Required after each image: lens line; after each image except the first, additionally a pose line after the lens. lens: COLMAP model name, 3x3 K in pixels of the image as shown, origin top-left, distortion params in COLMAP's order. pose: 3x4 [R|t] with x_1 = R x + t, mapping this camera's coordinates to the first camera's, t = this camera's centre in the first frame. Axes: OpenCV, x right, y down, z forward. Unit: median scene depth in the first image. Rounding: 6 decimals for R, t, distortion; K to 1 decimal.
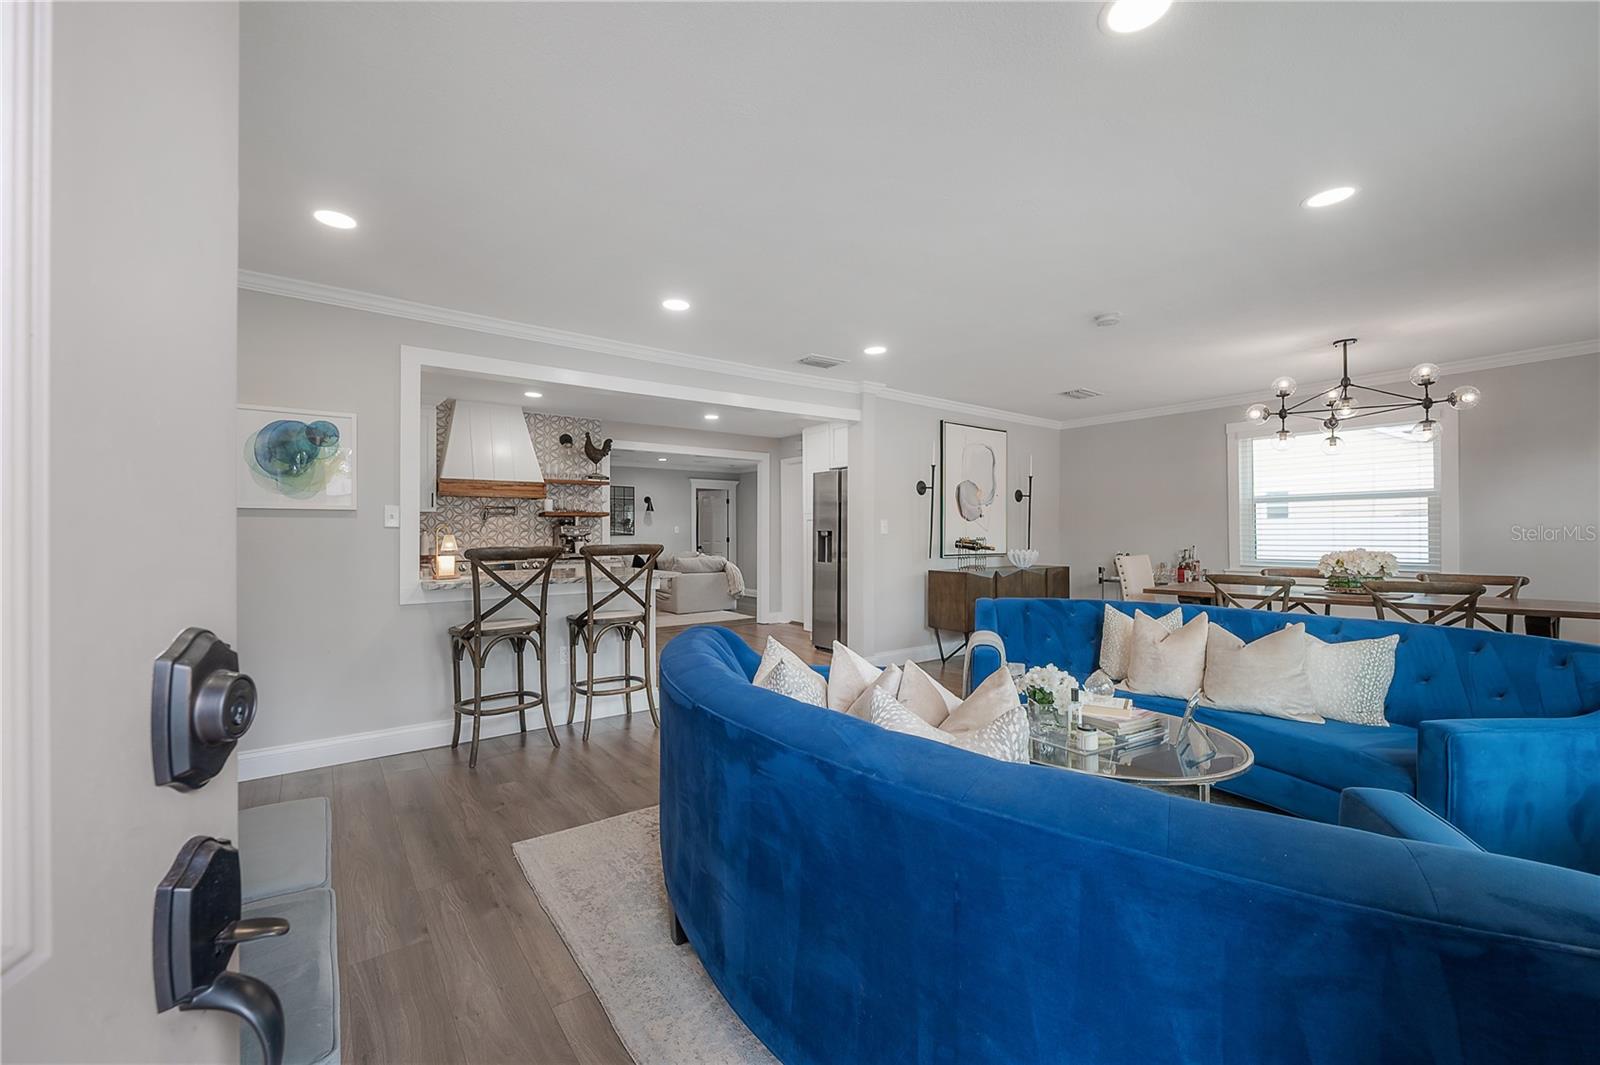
lens RADIAL K [[639.0, 0, 800.0], [0, 639.0, 532.5], [0, 0, 1]] dist [0.000734, -0.000004]
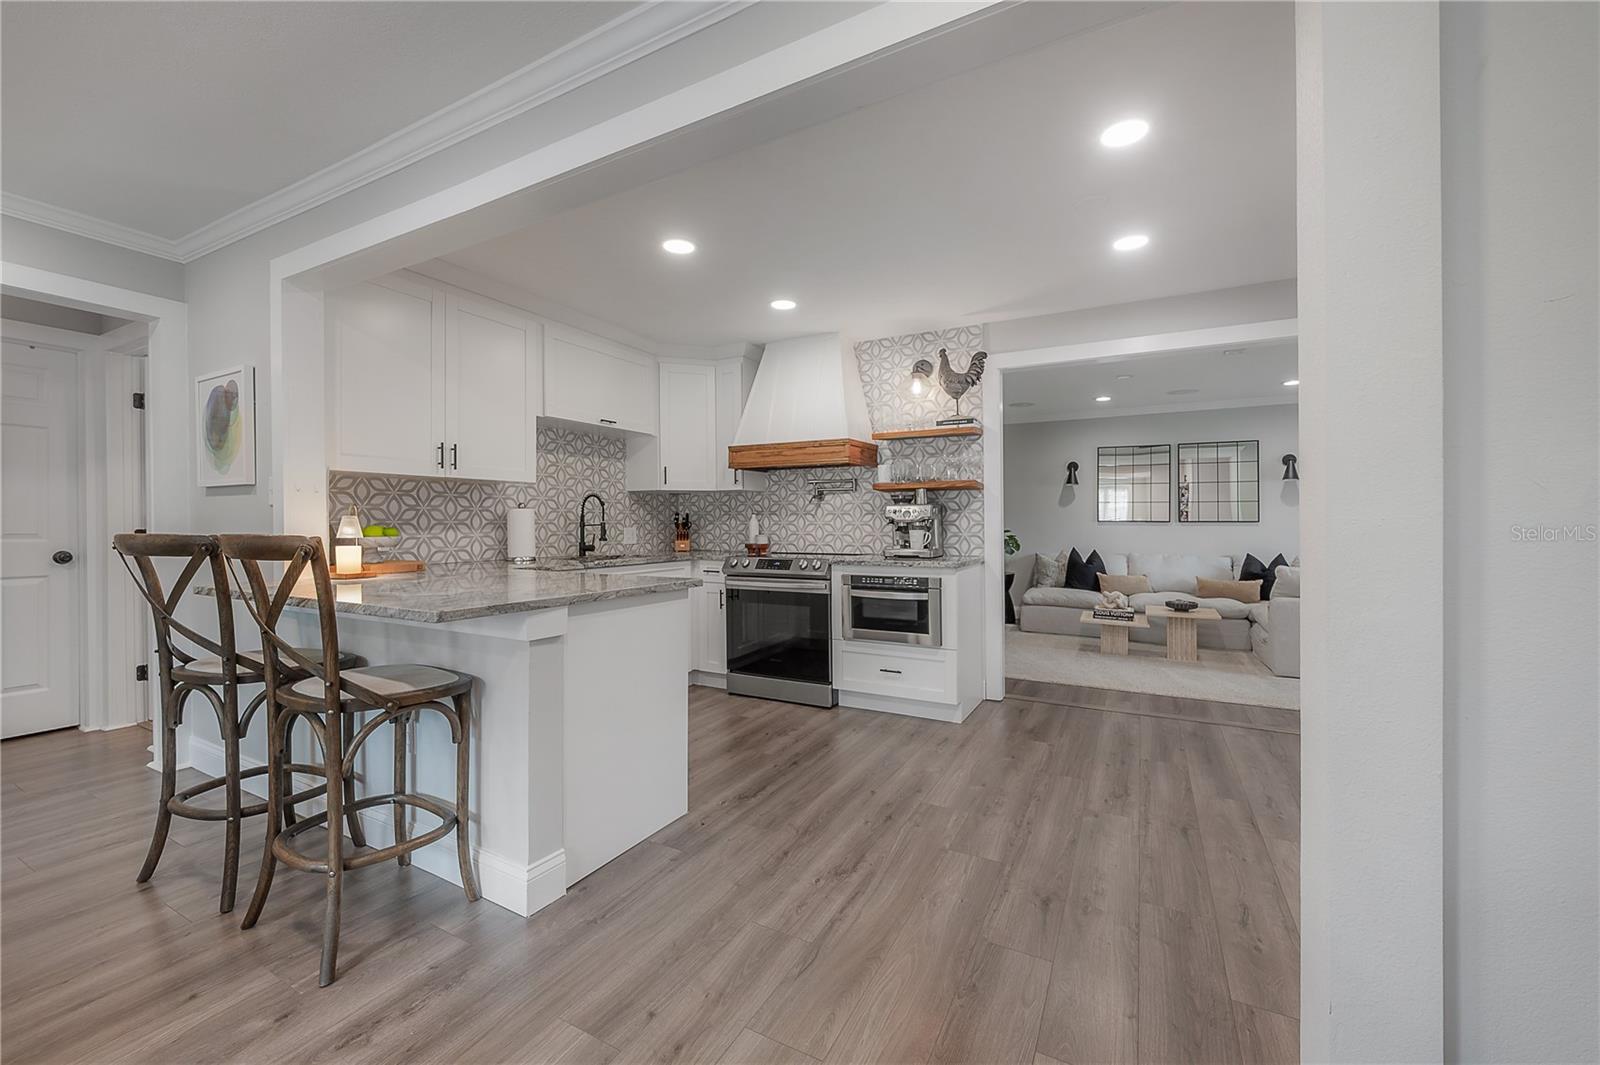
lens RADIAL K [[638.5, 0, 808.3], [0, 638.5, 523.0], [0, 0, 1]] dist [-0.001046, 0.000041]
pose [[0.426743, 0.003037, -0.904368, 0.161110], [-0.000607, 0.999995, 0.003072, 0.005675], [0.904373, -0.000762, 0.426742, 0.645118]]
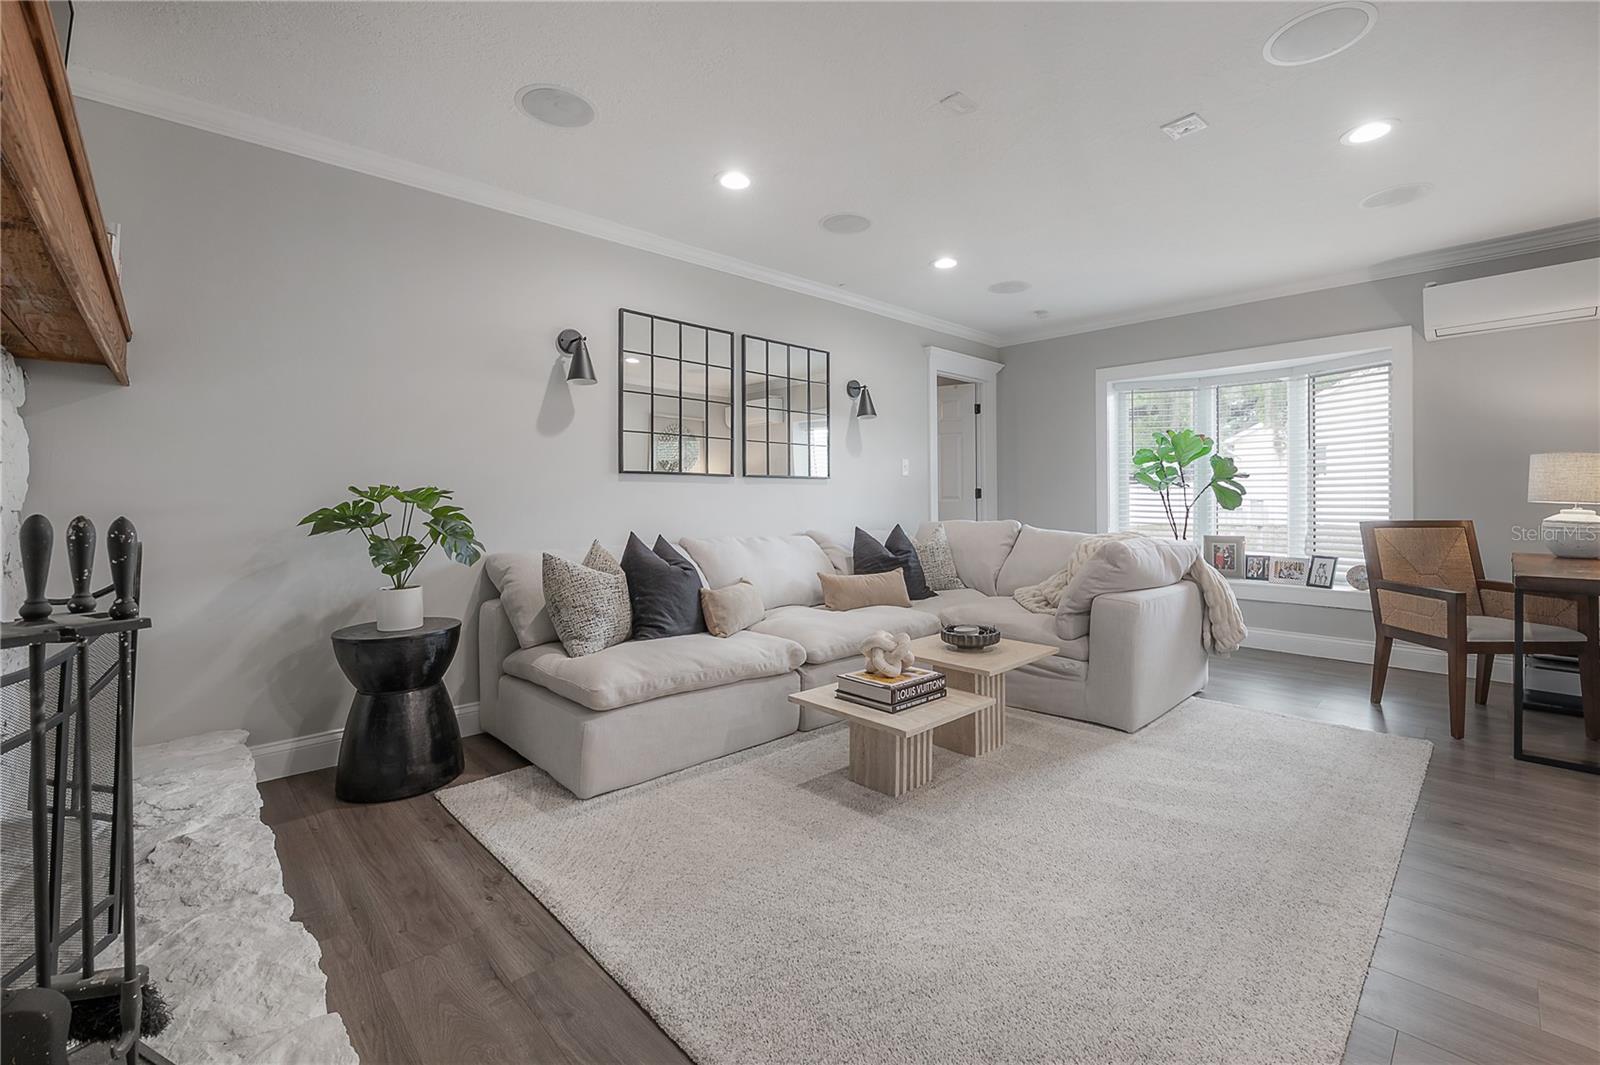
lens RADIAL K [[672.6, 0, 828.9], [0, 672.6, 499.7], [0, 0, 1]] dist [0.000679, -0.000020]
pose [[0.991970, -0.005364, 0.126363, -0.531388], [0.005374, 0.999986, 0.000262, 0.028106], [-0.126363, 0.000420, 0.991984, 1.037115]]
